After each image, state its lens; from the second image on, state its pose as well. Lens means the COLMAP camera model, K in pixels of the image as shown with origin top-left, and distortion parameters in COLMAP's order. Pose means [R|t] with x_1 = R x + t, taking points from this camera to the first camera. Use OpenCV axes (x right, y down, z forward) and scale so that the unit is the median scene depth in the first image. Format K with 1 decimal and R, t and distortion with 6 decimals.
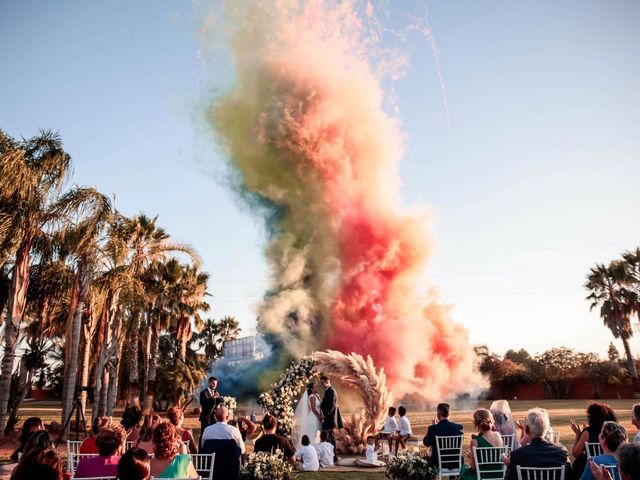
lens RADIAL K [[543.5, 0, 320.0], [0, 543.5, 240.0], [0, 0, 1]] dist [-0.109130, 0.082129]
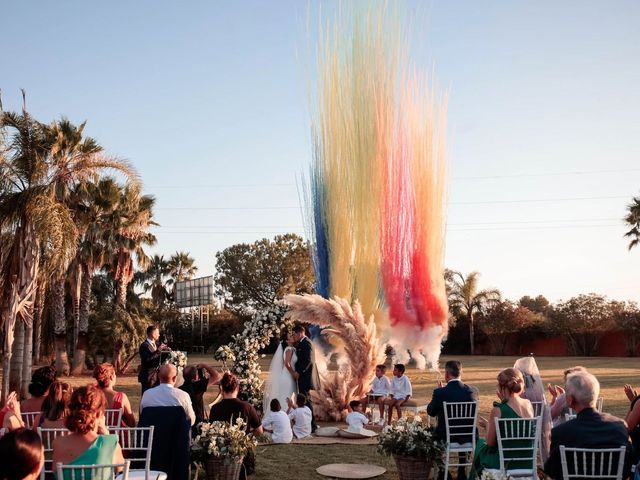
lens RADIAL K [[665.2, 0, 320.0], [0, 665.2, 240.0], [0, 0, 1]] dist [-0.008057, 0.010786]
pose [[0.999253, 0.006947, 0.038018, -0.000402], [-0.011424, 0.992847, 0.118842, 0.011808], [-0.036920, -0.119187, 0.992185, 0.043250]]
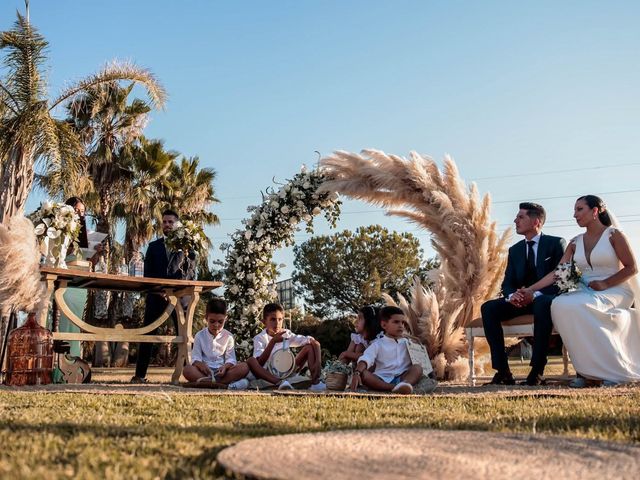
lens RADIAL K [[592.3, 0, 320.0], [0, 592.3, 240.0], [0, 0, 1]] dist [-0.008509, -0.003084]
pose [[0.992531, -0.023901, -0.119629, 0.042115], [0.029444, 0.998563, 0.044788, 0.257743], [0.118387, -0.047975, 0.991808, 0.531942]]
